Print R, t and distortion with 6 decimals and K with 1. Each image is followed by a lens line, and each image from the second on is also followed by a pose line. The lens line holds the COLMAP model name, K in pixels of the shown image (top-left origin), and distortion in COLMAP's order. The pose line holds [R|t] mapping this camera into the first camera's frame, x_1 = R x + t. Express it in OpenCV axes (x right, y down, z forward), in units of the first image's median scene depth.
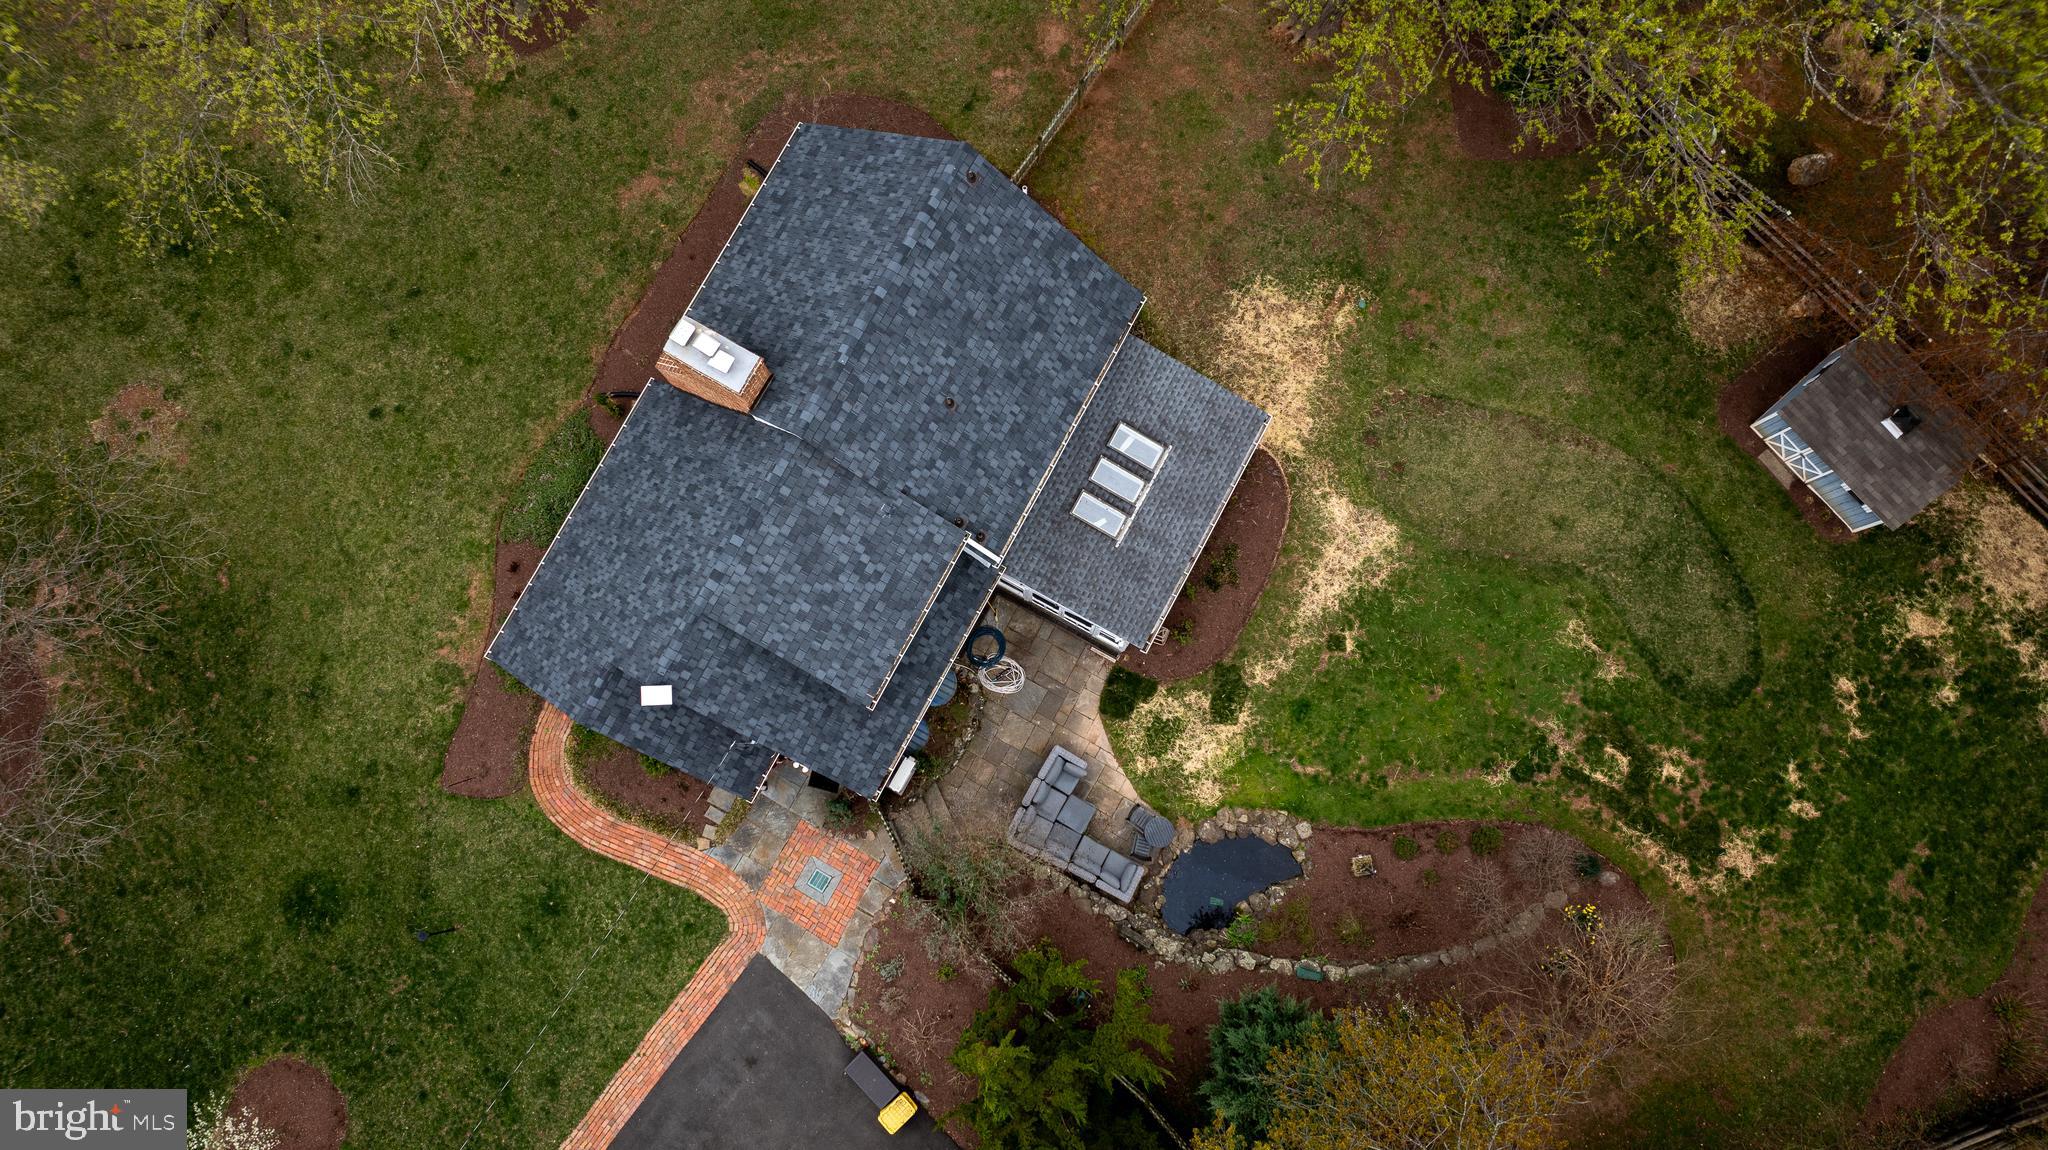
lens RADIAL K [[1443.1, 0, 1023.8], [0, 1443.1, 576.8], [0, 0, 1]] dist [-0.018667, 0.008498]
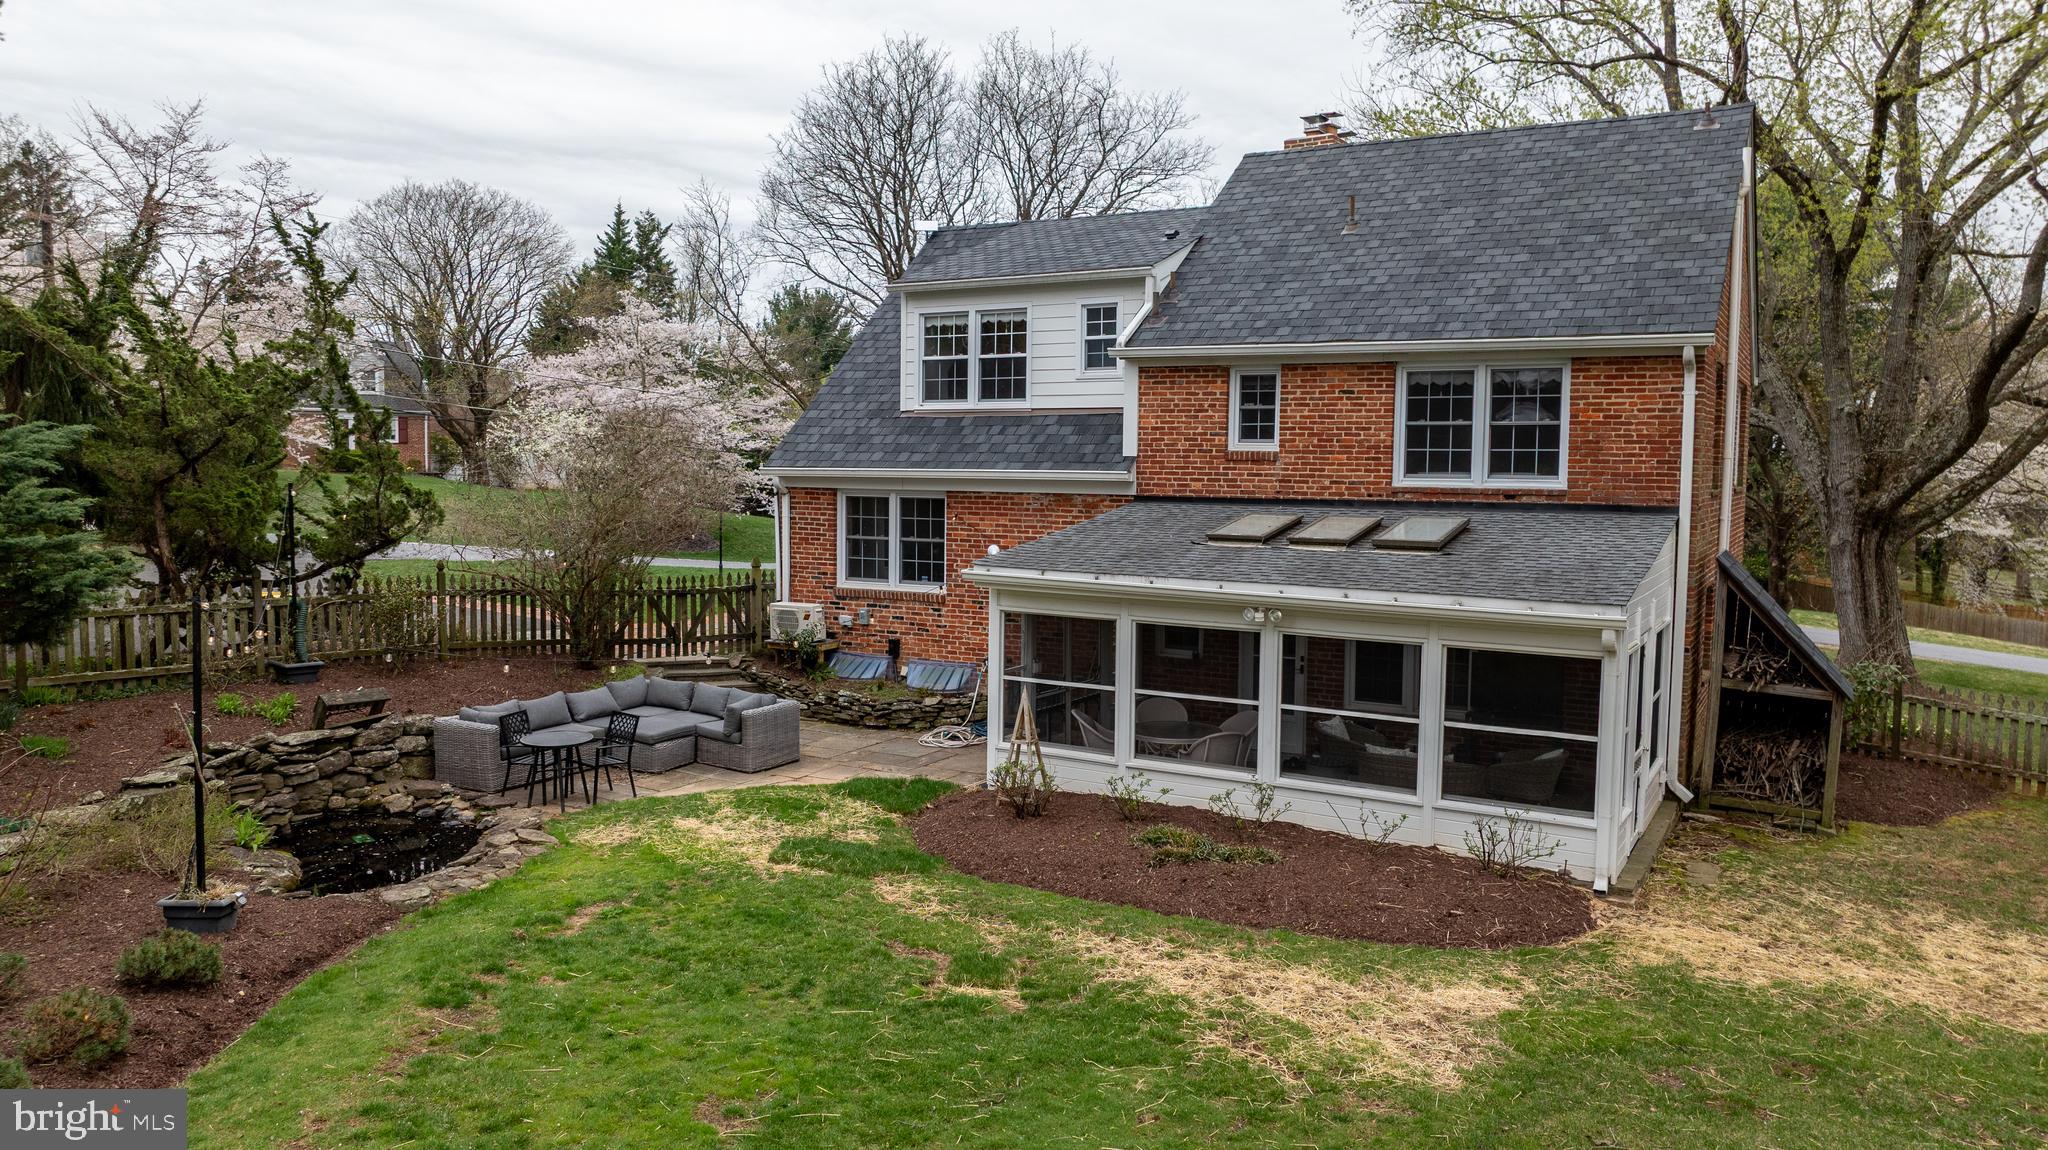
lens RADIAL K [[1443.1, 0, 1031.2], [0, 1443.1, 578.4], [0, 0, 1]] dist [-0.018667, 0.008498]
pose [[-0.022967, 0.086171, -0.996016, 0.514319], [-0.989614, 0.139454, 0.034884, 0.015688], [0.141905, 0.986472, 0.082073, 0.937644]]
